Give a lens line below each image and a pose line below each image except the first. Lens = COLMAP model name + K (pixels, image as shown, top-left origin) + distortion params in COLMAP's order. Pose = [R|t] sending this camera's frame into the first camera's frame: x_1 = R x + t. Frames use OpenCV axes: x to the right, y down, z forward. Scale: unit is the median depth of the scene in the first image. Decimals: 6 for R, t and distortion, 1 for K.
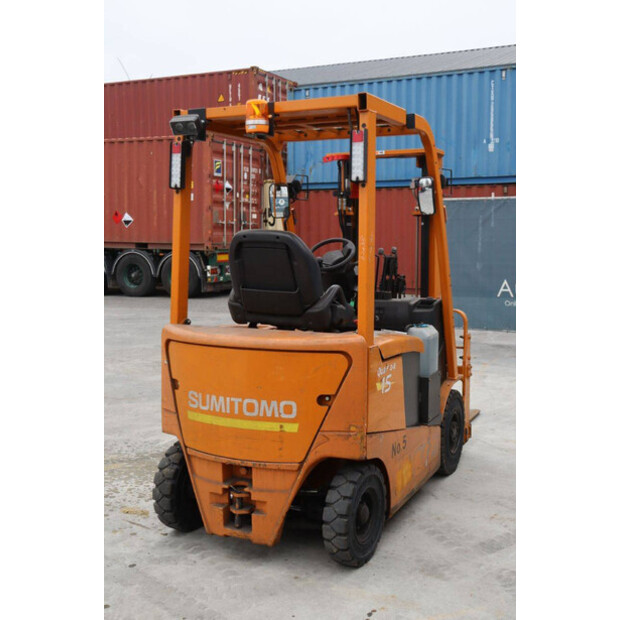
lens RADIAL K [[741.1, 0, 313.5], [0, 741.1, 313.7], [0, 0, 1]] dist [0.009727, 0.000000]
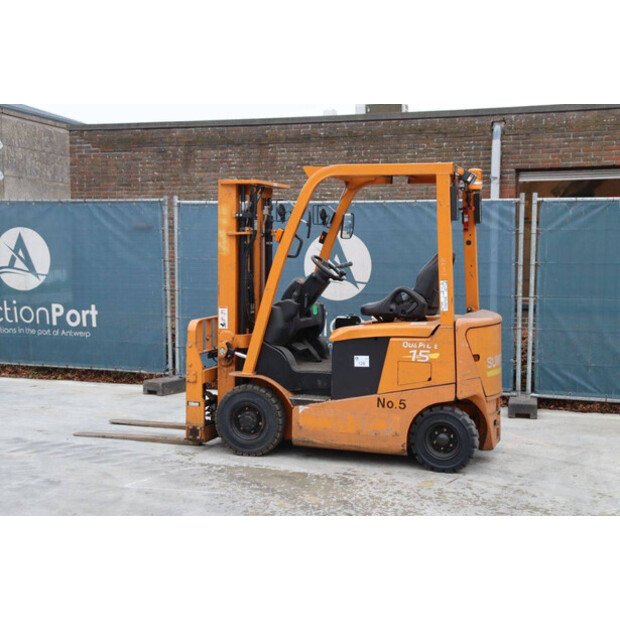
lens RADIAL K [[967.7, 0, 308.7], [0, 967.7, 308.7], [0, 0, 1]] dist [0.137426, 0.000000]
pose [[-0.117989, -0.061885, 0.991085, -2.142736], [0.097376, 0.992525, 0.073567, -0.180111], [-0.988229, 0.105188, -0.111081, 1.626910]]
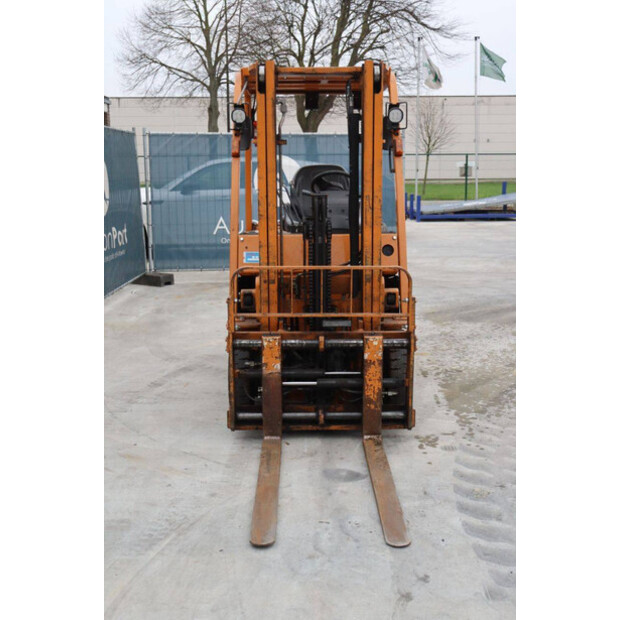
lens RADIAL K [[702.2, 0, 309.3], [0, 702.2, 312.4], [0, 0, 1]] dist [-0.033544, 0.000000]
pose [[-0.893376, 0.094600, -0.439238, 0.698732], [-0.040863, 0.956426, 0.289100, -0.262882], [0.447448, 0.276224, -0.850583, 2.542504]]
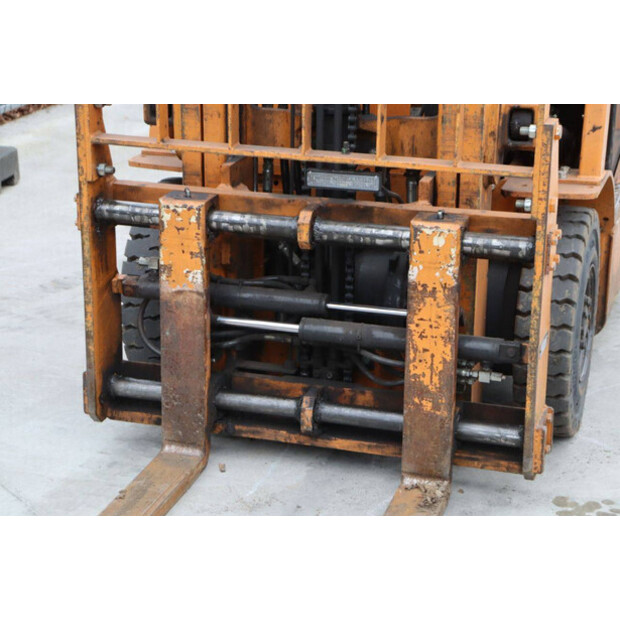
lens RADIAL K [[1452.7, 0, 311.9], [0, 1452.7, 306.8], [0, 0, 1]] dist [0.392494, 0.000000]
pose [[-0.988012, 0.044147, -0.147928, 0.321026], [-0.020722, 0.911640, 0.410466, -0.217598], [0.152978, 0.408611, -0.899797, 2.440574]]
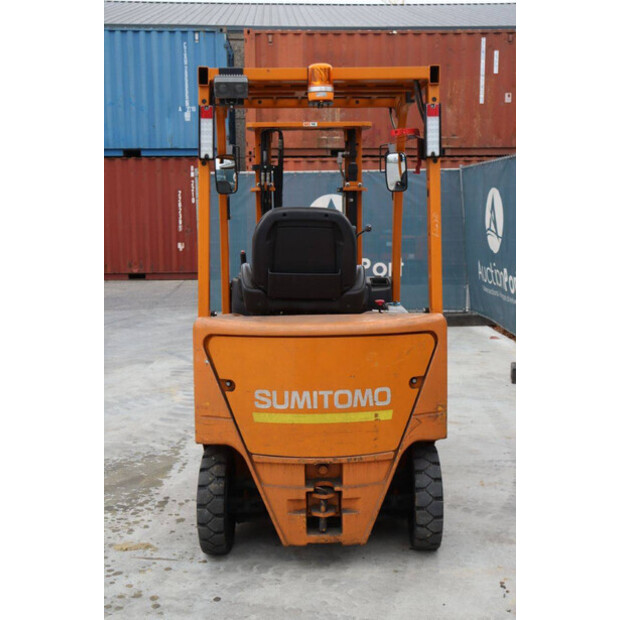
lens RADIAL K [[824.1, 0, 310.2], [0, 824.1, 314.2], [0, 0, 1]] dist [0.056156, 0.000000]
pose [[0.887243, -0.064779, 0.456732, -0.576564], [0.057064, 0.997899, 0.030682, -0.013436], [-0.457760, -0.001160, 0.889075, 0.099605]]
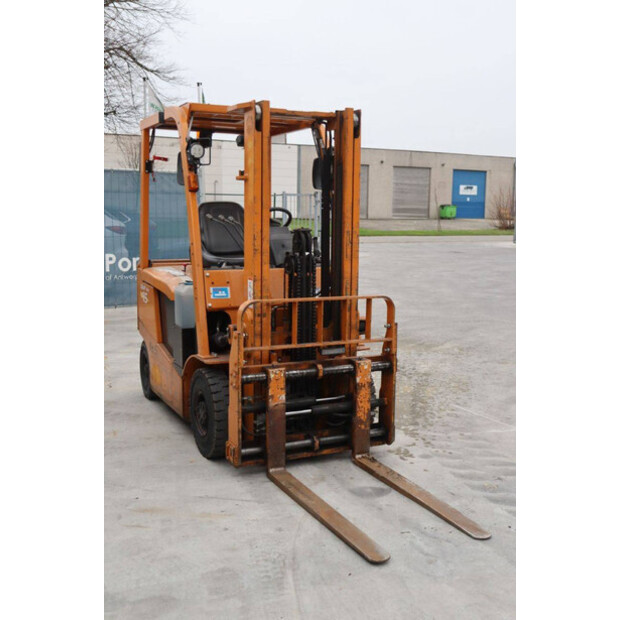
lens RADIAL K [[702.2, 0, 311.2], [0, 702.2, 310.4], [0, 0, 1]] dist [-0.033544, 0.000000]
pose [[-0.608026, 0.102903, -0.787220, 1.117791], [-0.097047, 0.974495, 0.202339, -0.226455], [0.787963, 0.199425, -0.582532, 2.259253]]
